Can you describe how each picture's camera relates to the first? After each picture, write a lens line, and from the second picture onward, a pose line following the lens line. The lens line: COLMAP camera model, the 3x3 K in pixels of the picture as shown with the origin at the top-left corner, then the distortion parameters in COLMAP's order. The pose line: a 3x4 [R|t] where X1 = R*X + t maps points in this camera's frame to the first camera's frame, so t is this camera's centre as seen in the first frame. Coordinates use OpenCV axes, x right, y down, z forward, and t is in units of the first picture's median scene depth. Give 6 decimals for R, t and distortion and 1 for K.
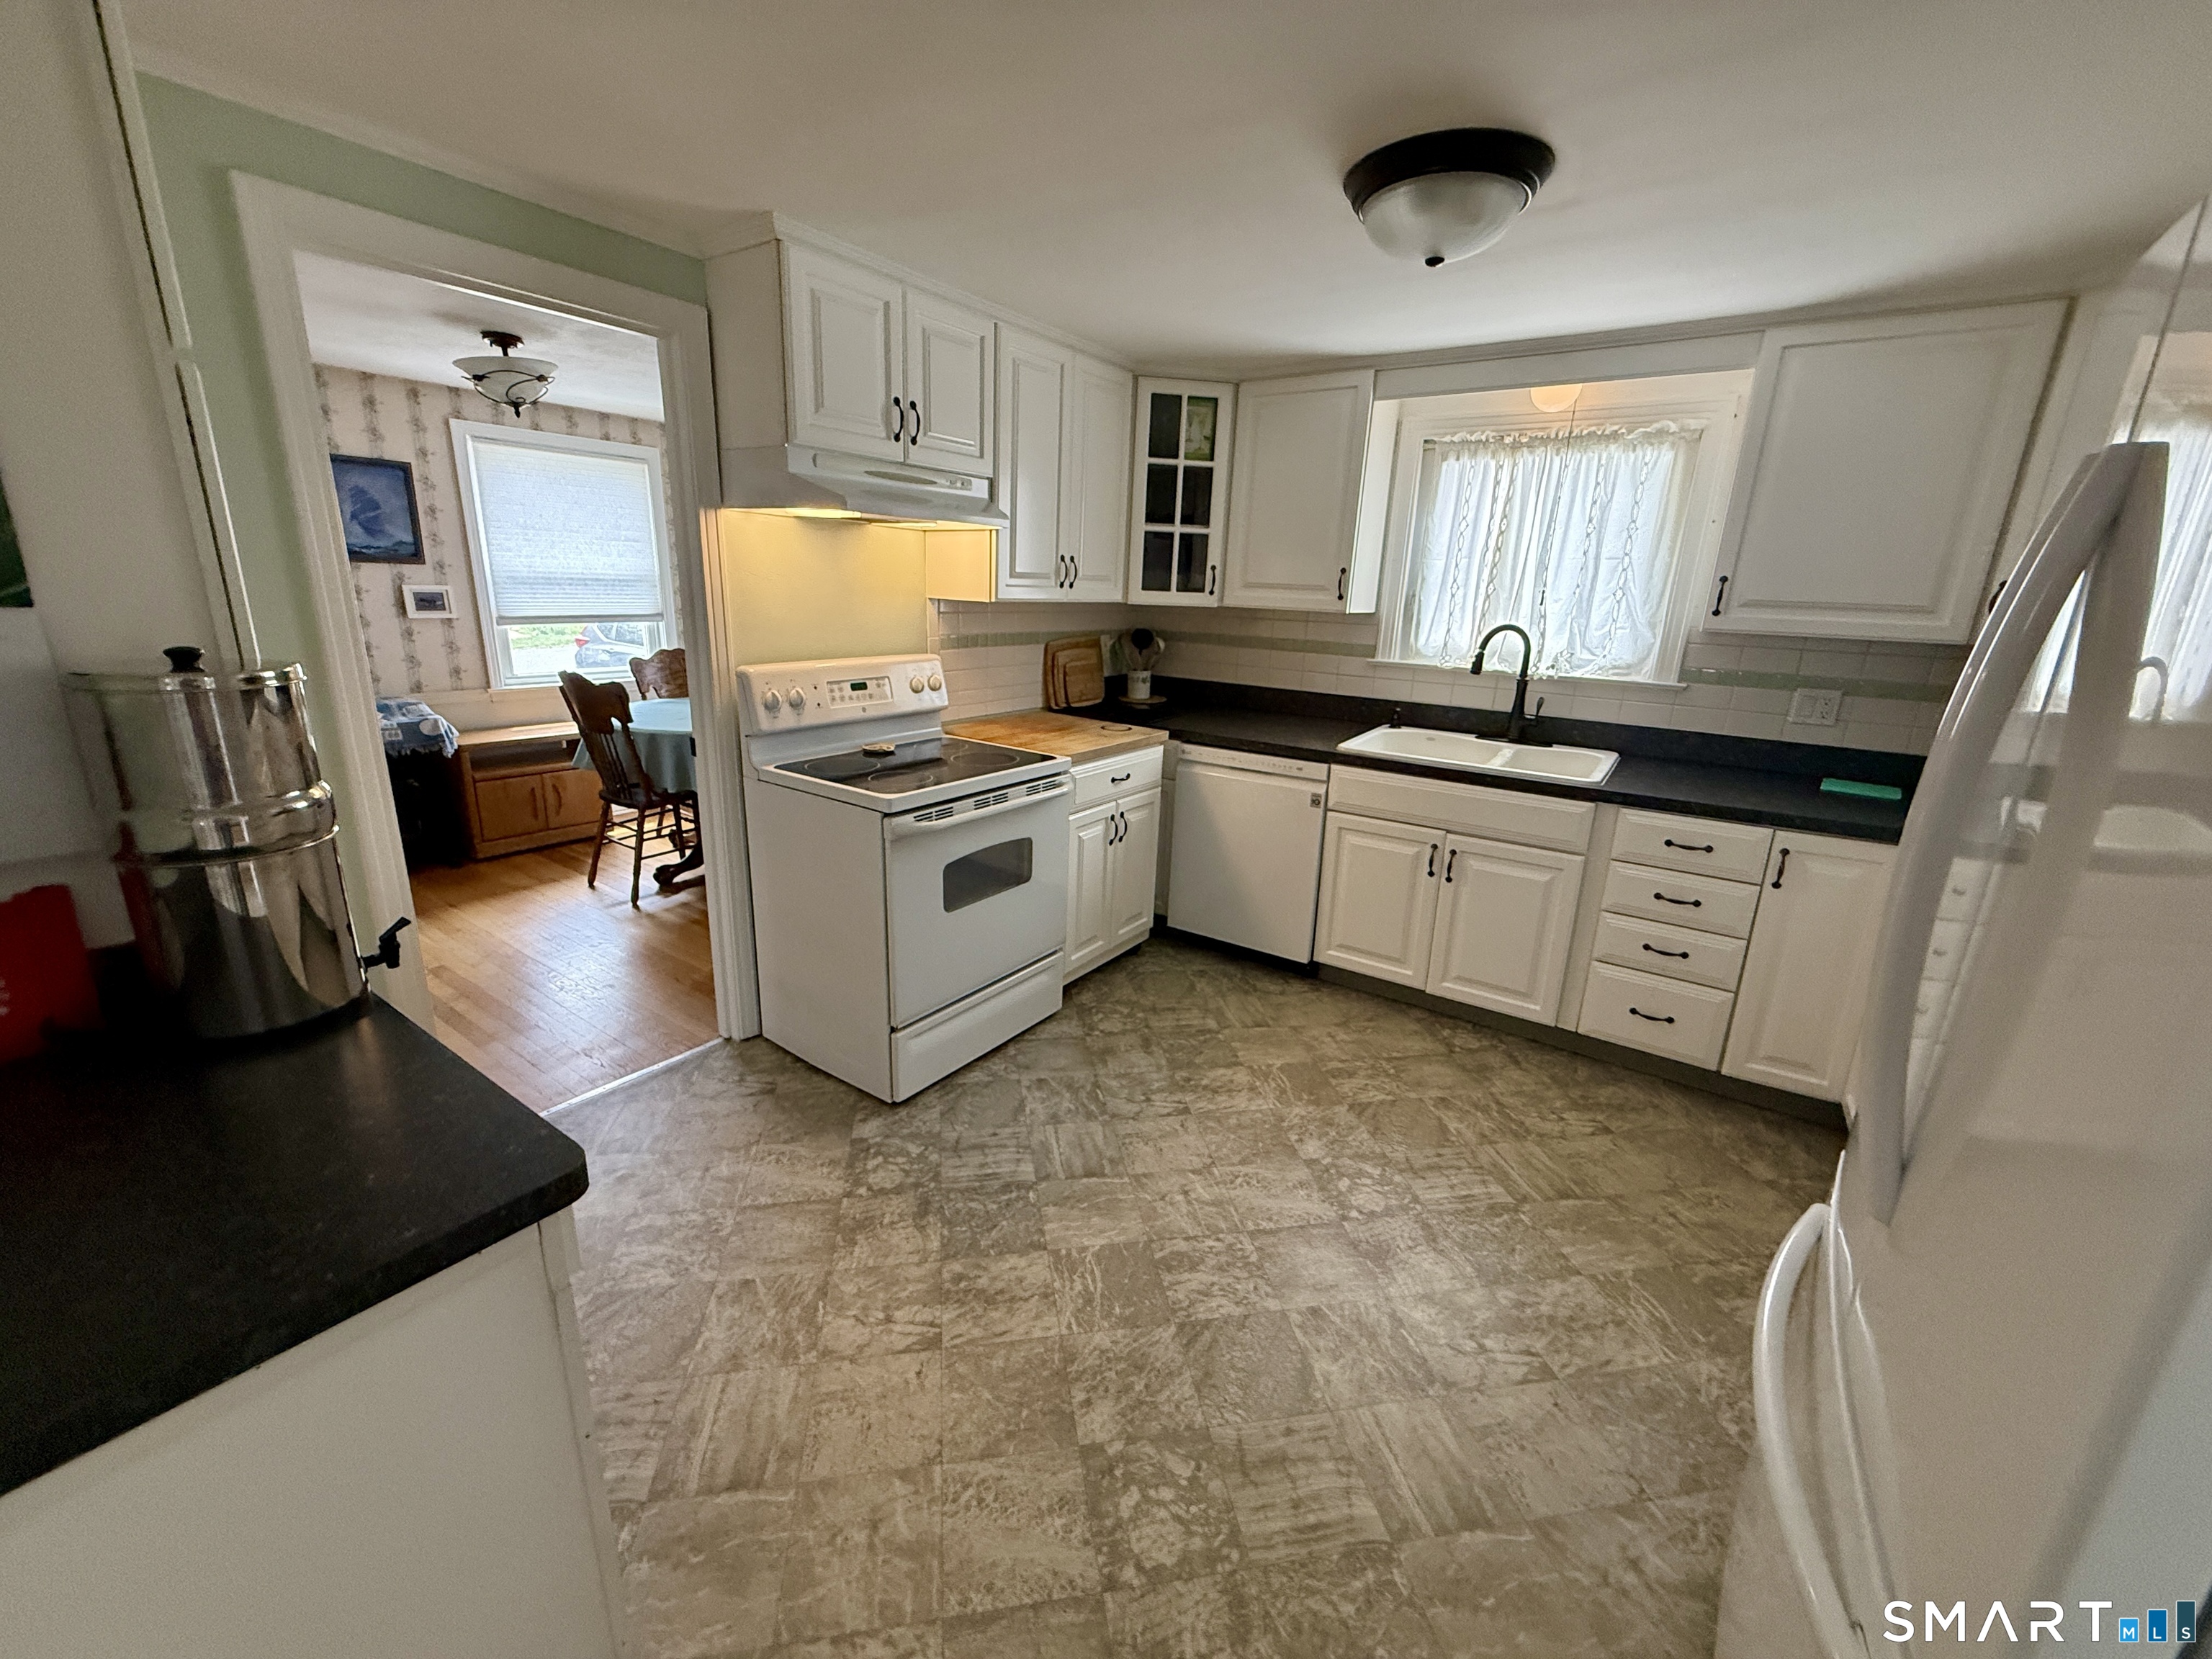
lens RADIAL K [[882.1, 0, 1101.5], [0, 882.1, 831.9], [0, 0, 1]] dist [-0.001432, 0.000117]
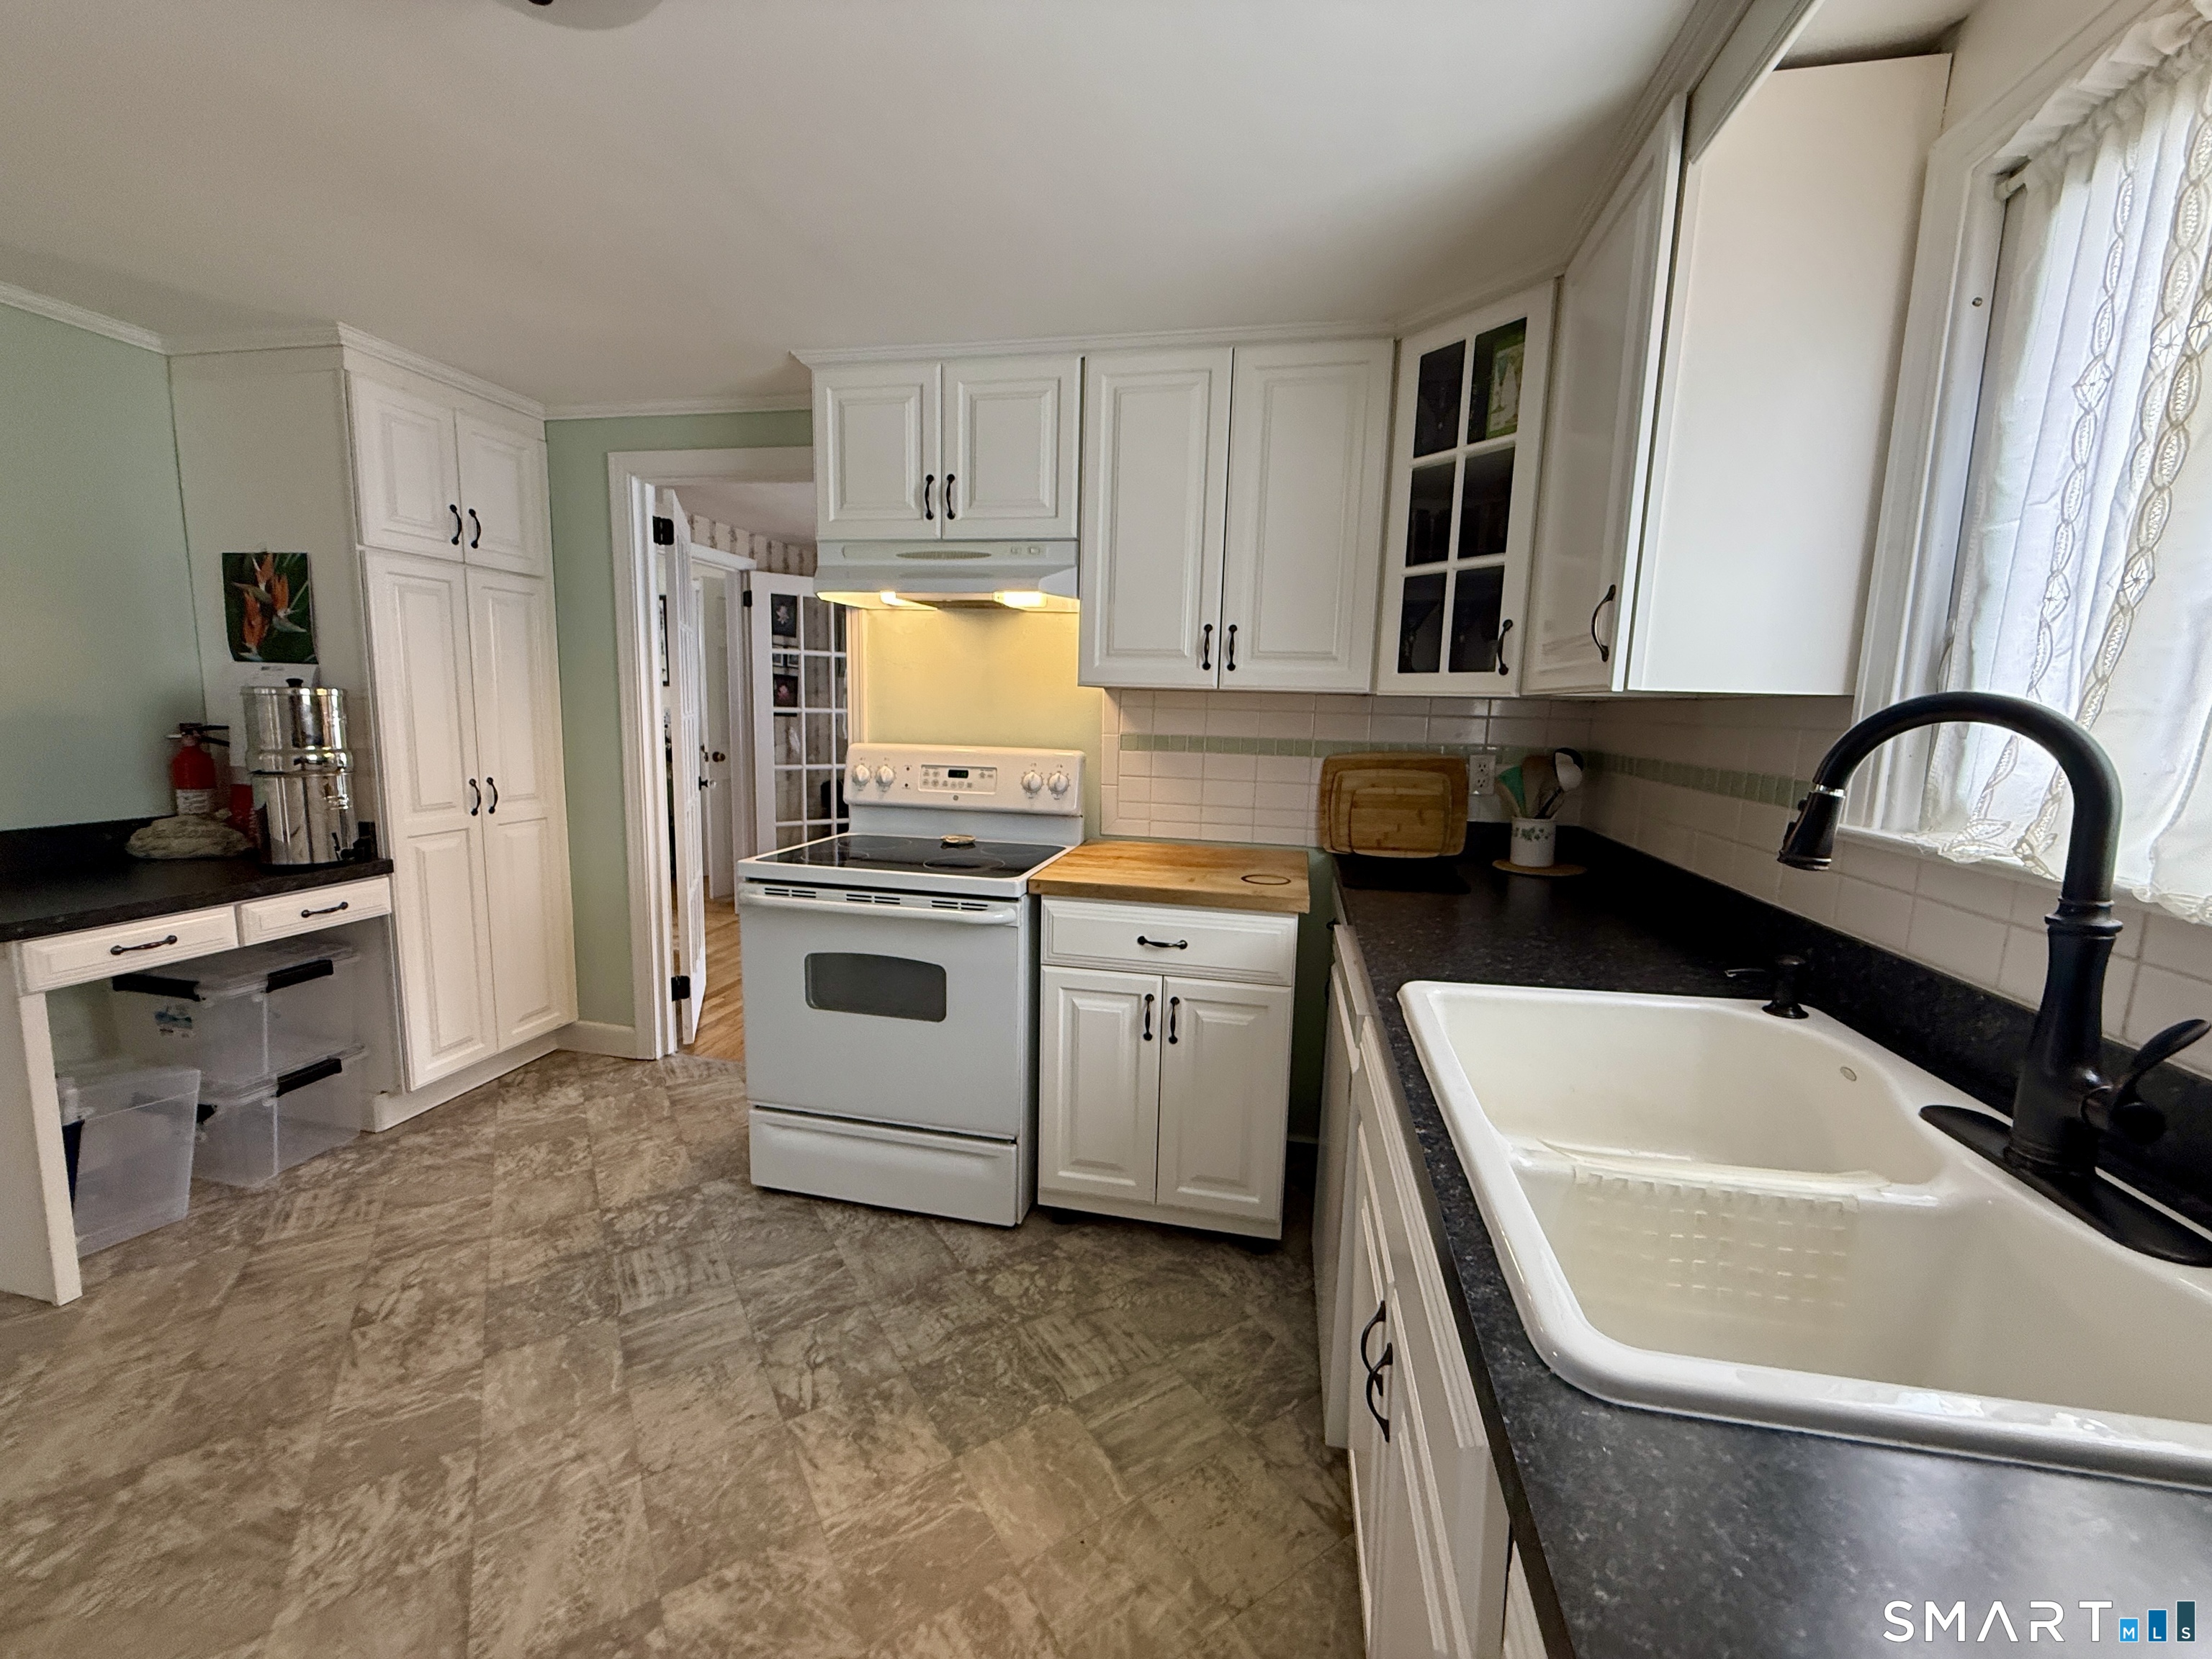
lens RADIAL K [[882.1, 0, 1094.8], [0, 882.1, 829.7], [0, 0, 1]] dist [-0.001432, 0.000117]
pose [[0.391868, 0.105498, -0.913953, 0.700079], [-0.266543, 0.963818, -0.003029, -0.149516], [0.880565, 0.244795, 0.405809, 0.789709]]
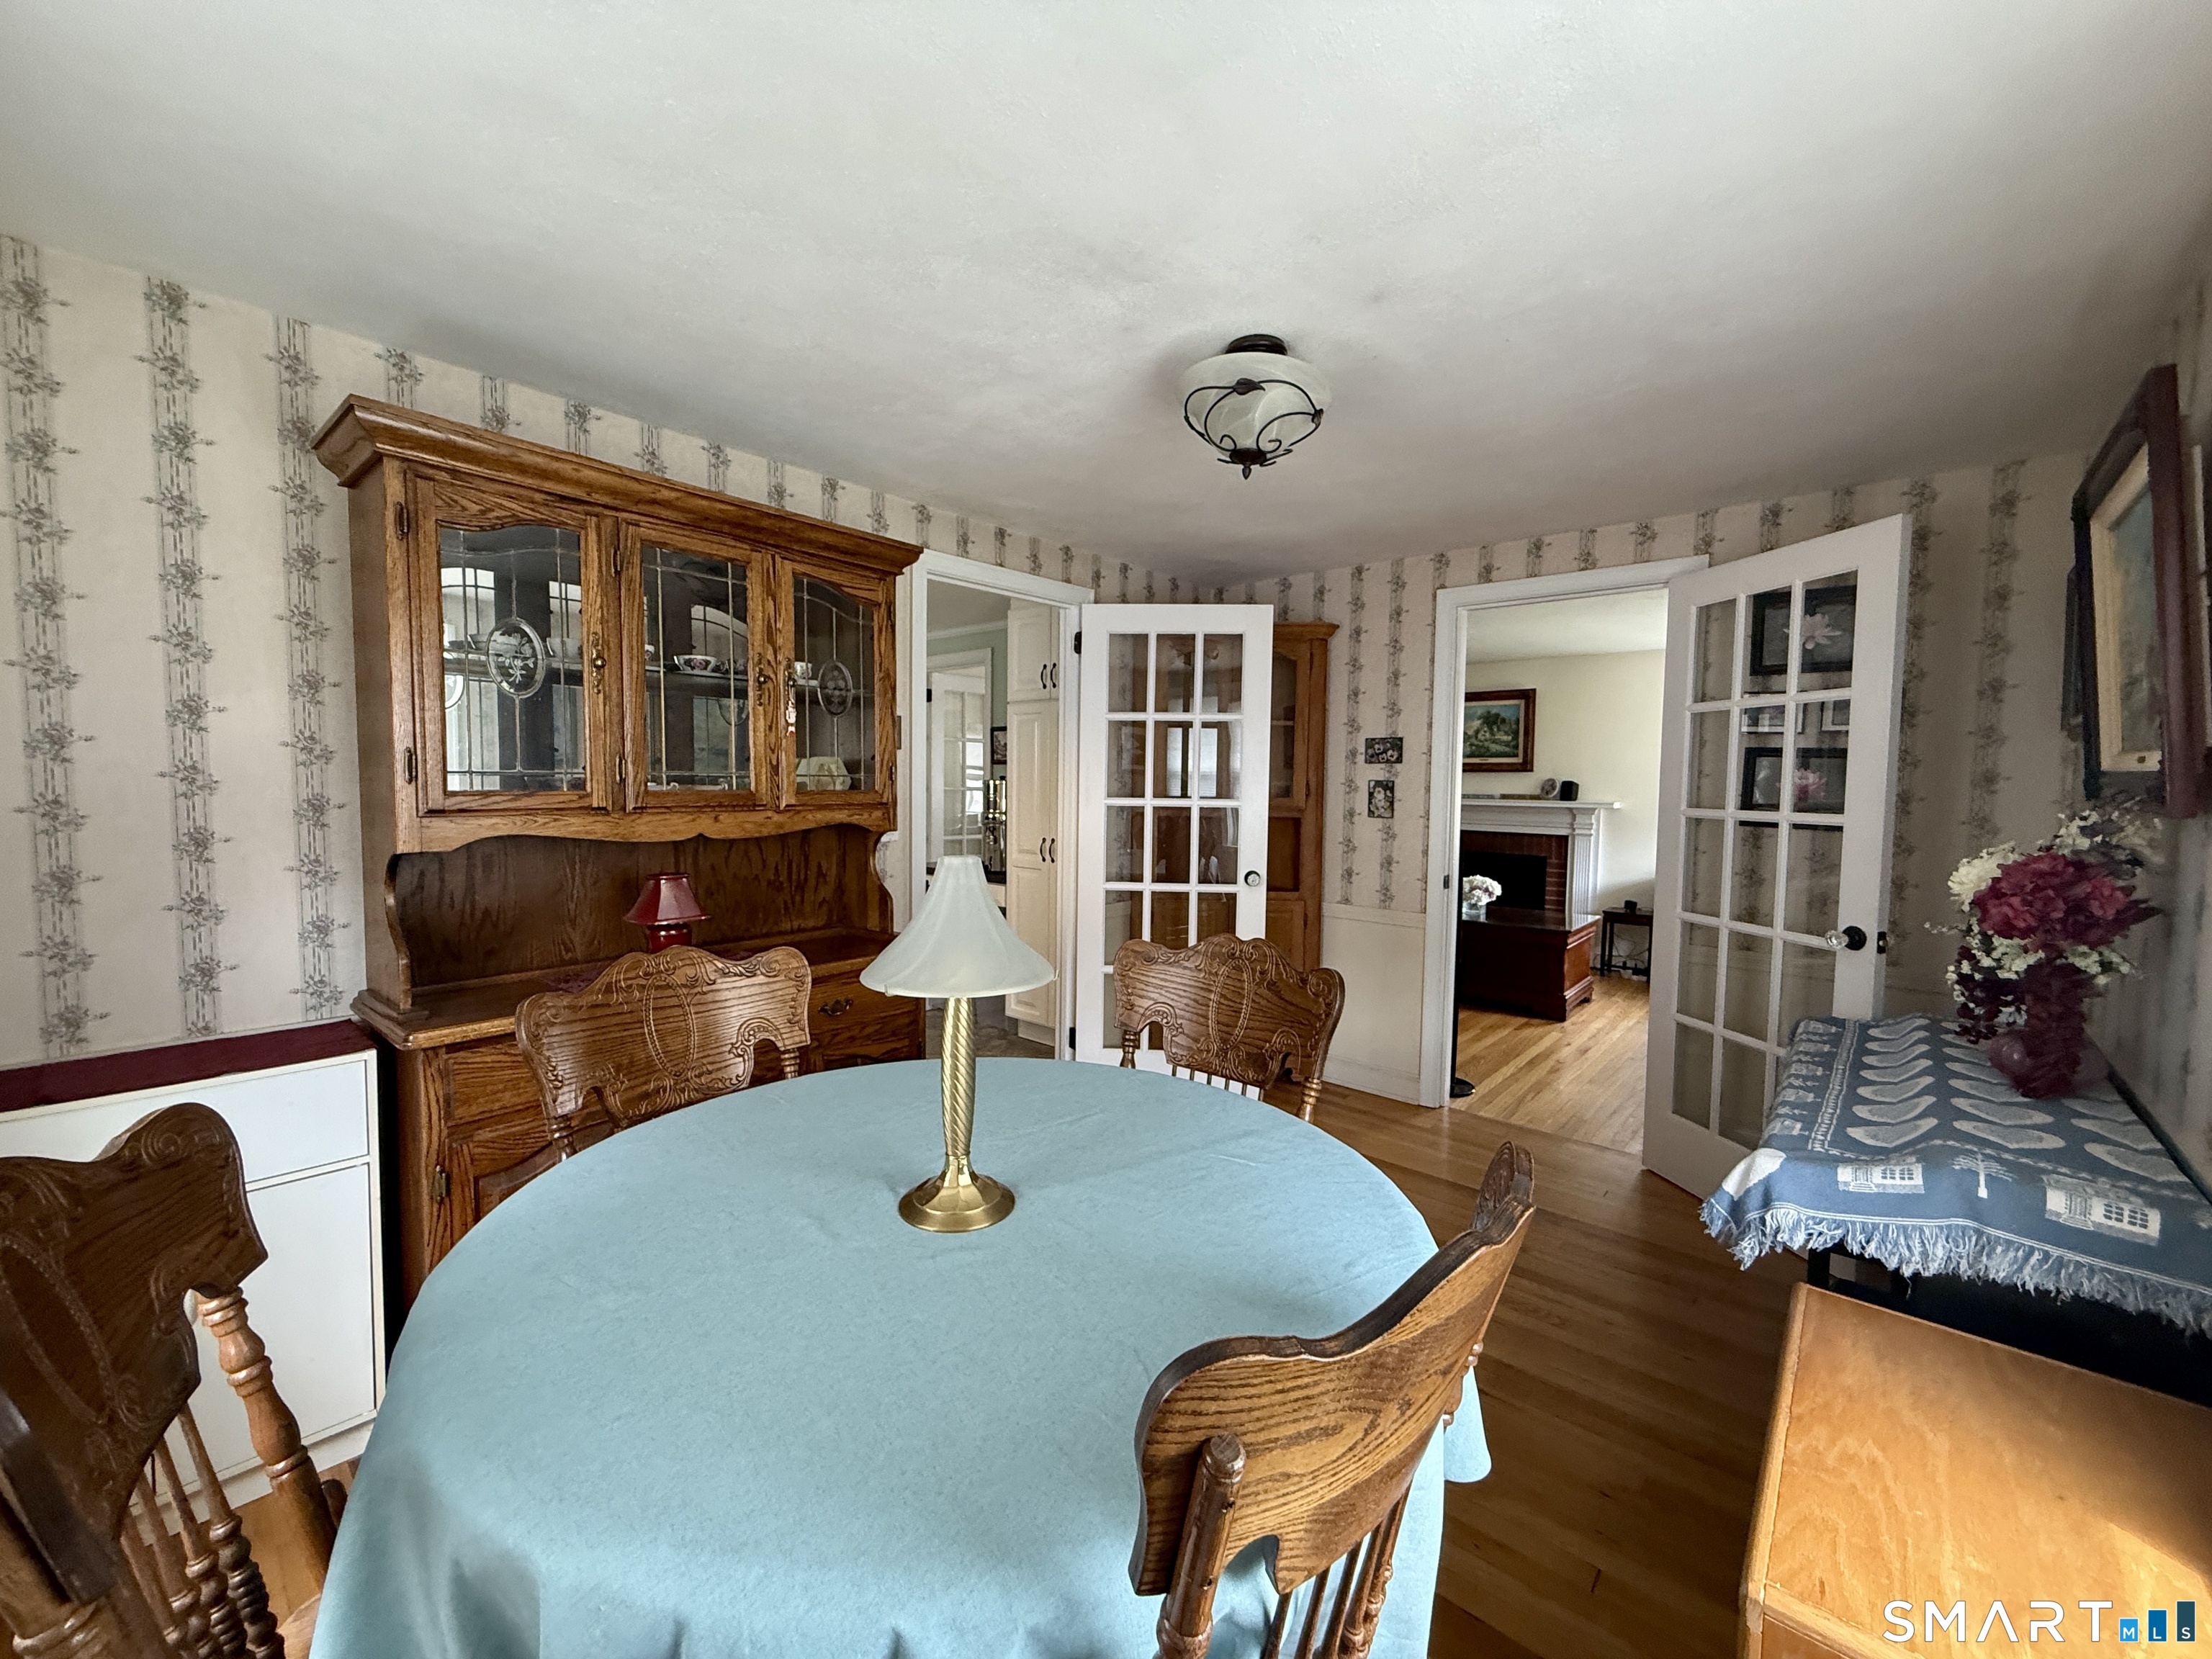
lens RADIAL K [[882.1, 0, 1096.3], [0, 882.1, 826.6], [0, 0, 1]] dist [-0.001432, 0.000117]
pose [[-0.991208, -0.051518, 0.121871, -0.801014], [-0.009128, 0.945515, 0.325450, -0.551446], [-0.131997, 0.321477, -0.937672, 2.001746]]
